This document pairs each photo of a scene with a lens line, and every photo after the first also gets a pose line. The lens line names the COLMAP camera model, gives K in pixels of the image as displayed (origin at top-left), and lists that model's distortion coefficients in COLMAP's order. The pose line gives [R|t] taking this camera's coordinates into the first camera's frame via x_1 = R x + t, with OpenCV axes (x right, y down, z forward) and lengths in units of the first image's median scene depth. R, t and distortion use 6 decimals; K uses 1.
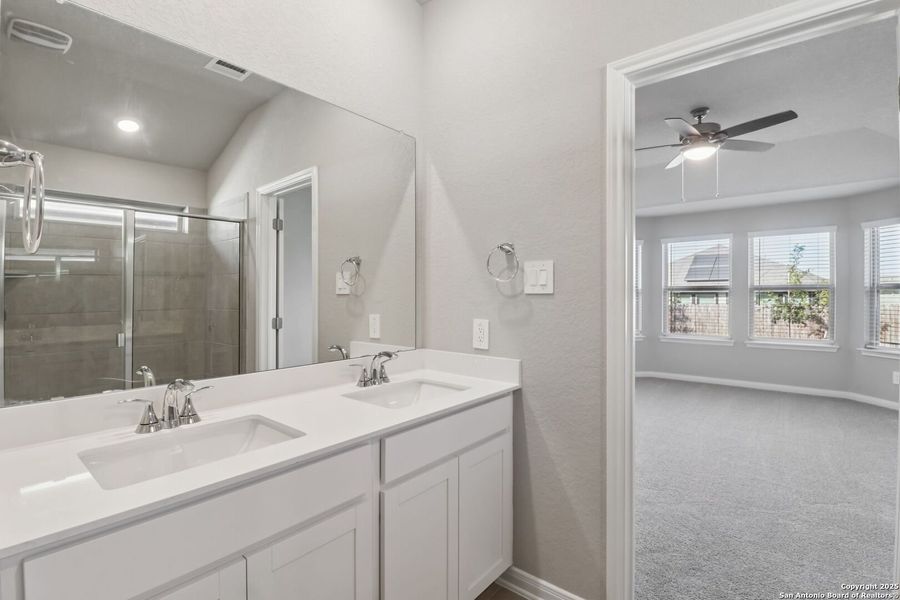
lens RADIAL K [[435.4, 0, 445.9], [0, 435.4, 289.6], [0, 0, 1]] dist [0.000831, -0.000282]
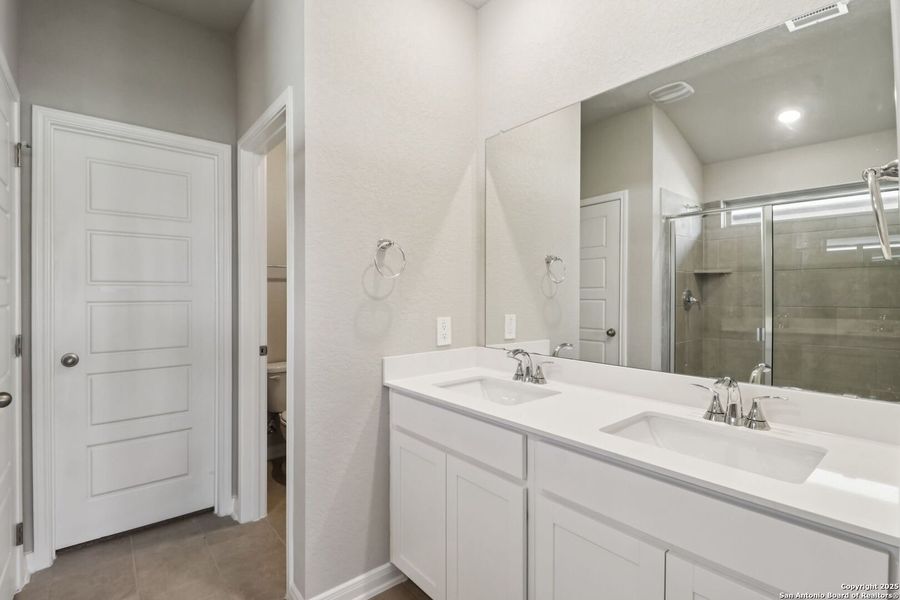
lens RADIAL K [[435.4, 0, 445.9], [0, 435.4, 289.6], [0, 0, 1]] dist [0.000831, -0.000282]
pose [[-0.163001, 0.004880, -0.986614, 0.468158], [0.009222, 0.999952, 0.003423, 0.001541], [0.986583, -0.008540, -0.163038, 0.535777]]
